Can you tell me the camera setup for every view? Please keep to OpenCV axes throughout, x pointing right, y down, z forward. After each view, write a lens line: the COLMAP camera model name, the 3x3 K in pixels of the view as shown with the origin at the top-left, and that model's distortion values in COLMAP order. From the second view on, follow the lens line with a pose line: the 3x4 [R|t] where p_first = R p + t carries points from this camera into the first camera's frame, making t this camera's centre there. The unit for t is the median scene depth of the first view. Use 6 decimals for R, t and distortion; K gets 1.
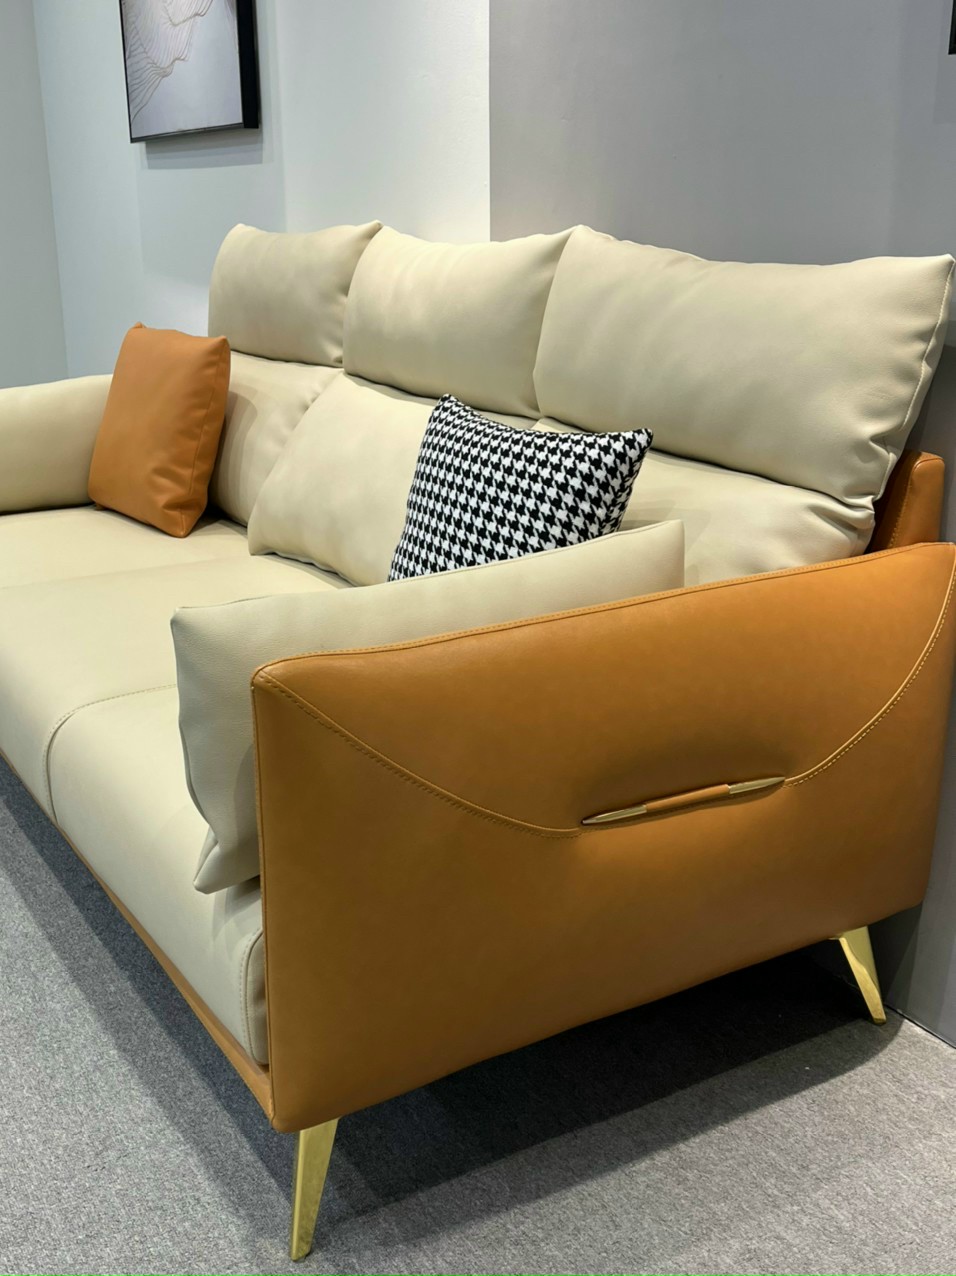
lens RADIAL K [[1334.4, 0, 478.0], [0, 1334.4, 638.0], [0, 0, 1]] dist [-0.006377, -0.023457]
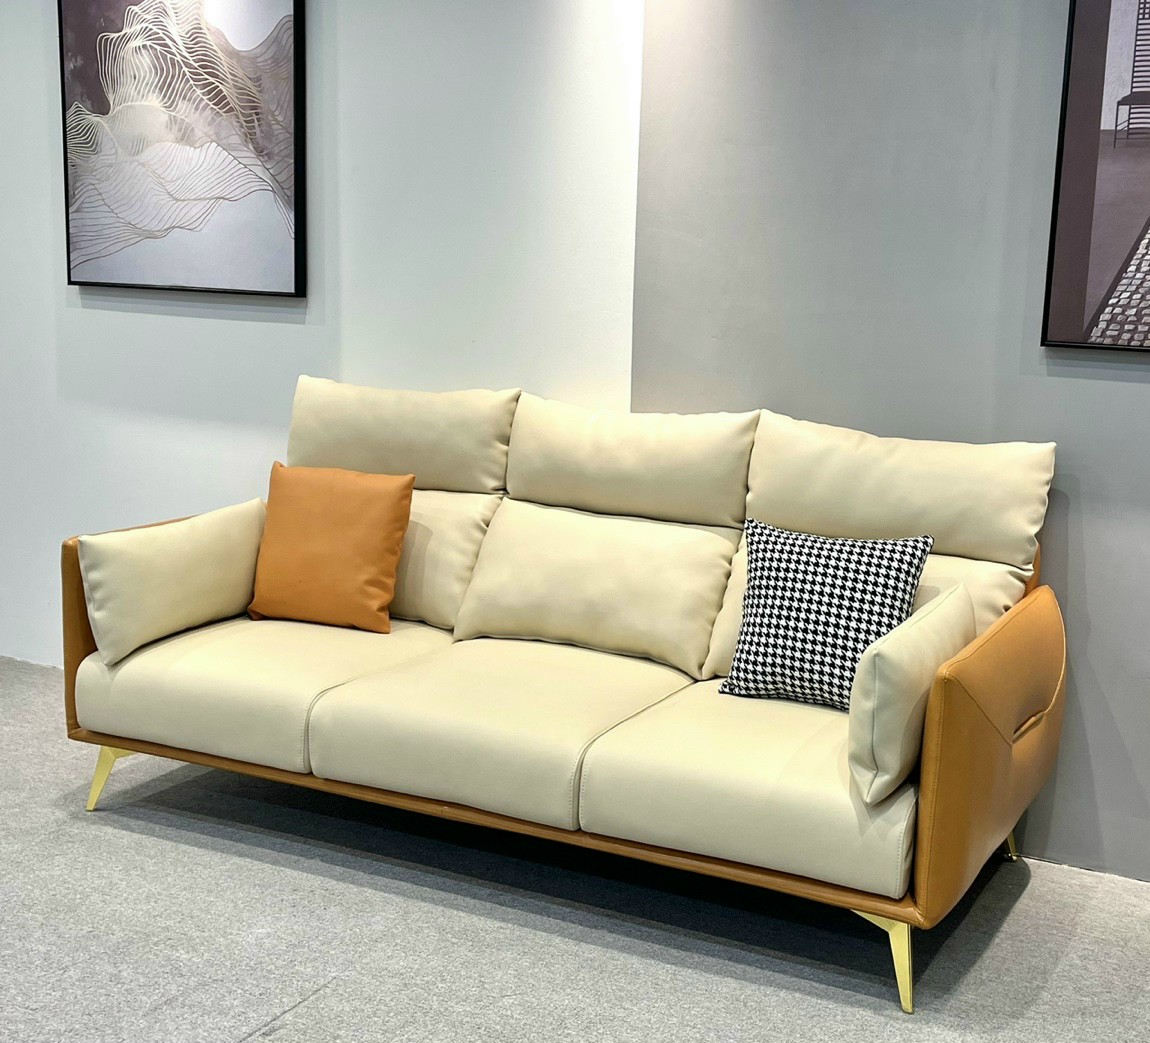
lens RADIAL K [[1441.1, 0, 575.0], [0, 1441.1, 521.5], [0, 0, 1]] dist [0.037377, -0.069348]
pose [[0.861550, -0.060431, 0.504063, -0.774124], [0.123836, 0.987914, -0.093223, -0.031127], [-0.492337, 0.142737, 0.858621, -0.283170]]
